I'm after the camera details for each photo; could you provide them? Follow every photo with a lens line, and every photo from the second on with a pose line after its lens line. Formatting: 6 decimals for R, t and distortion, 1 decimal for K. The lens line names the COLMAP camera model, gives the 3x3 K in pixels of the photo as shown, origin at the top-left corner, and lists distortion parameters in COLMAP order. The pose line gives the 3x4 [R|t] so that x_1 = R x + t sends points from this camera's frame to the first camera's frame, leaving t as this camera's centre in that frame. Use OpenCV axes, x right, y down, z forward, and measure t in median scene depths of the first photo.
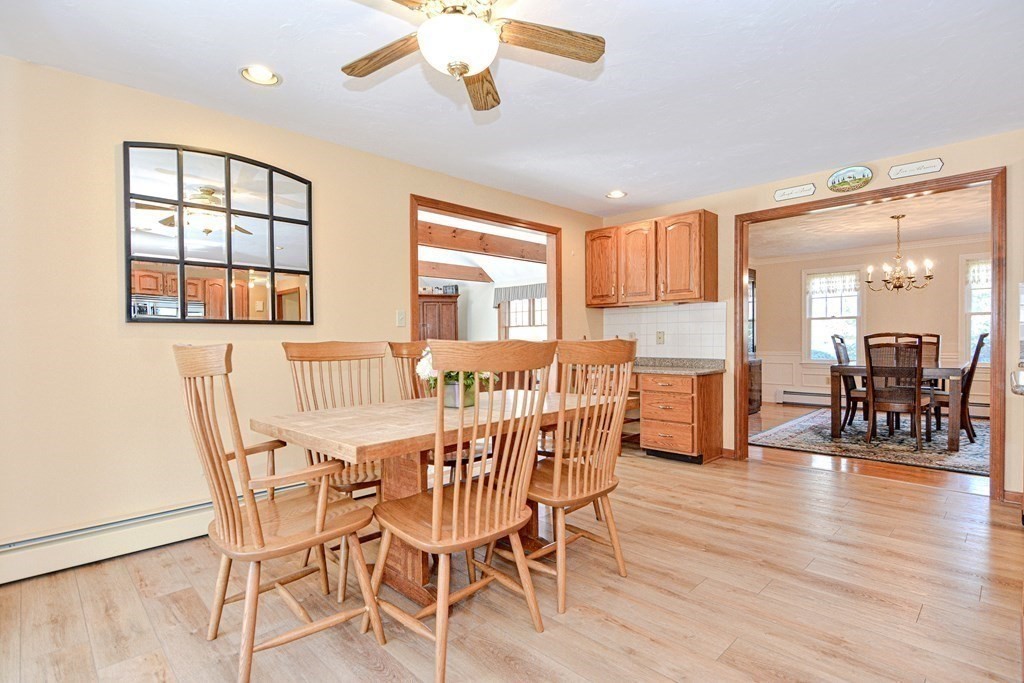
lens RADIAL K [[502.0, 0, 514.2], [0, 502.0, 342.7], [0, 0, 1]] dist [0.004770, -0.009541]
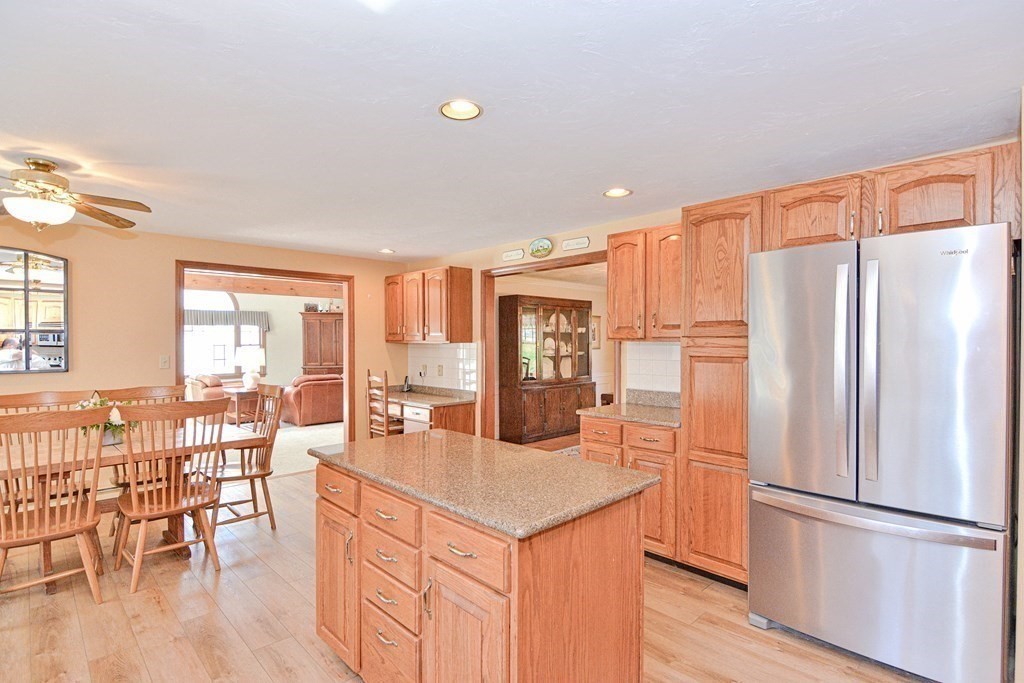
lens RADIAL K [[502.0, 0, 508.7], [0, 502.0, 341.7], [0, 0, 1]] dist [0.004770, -0.009541]
pose [[0.999933, 0.007395, -0.008863, 0.493161], [-0.007430, 0.999965, -0.003944, -0.077898], [0.008834, 0.004009, 0.999953, -0.171633]]
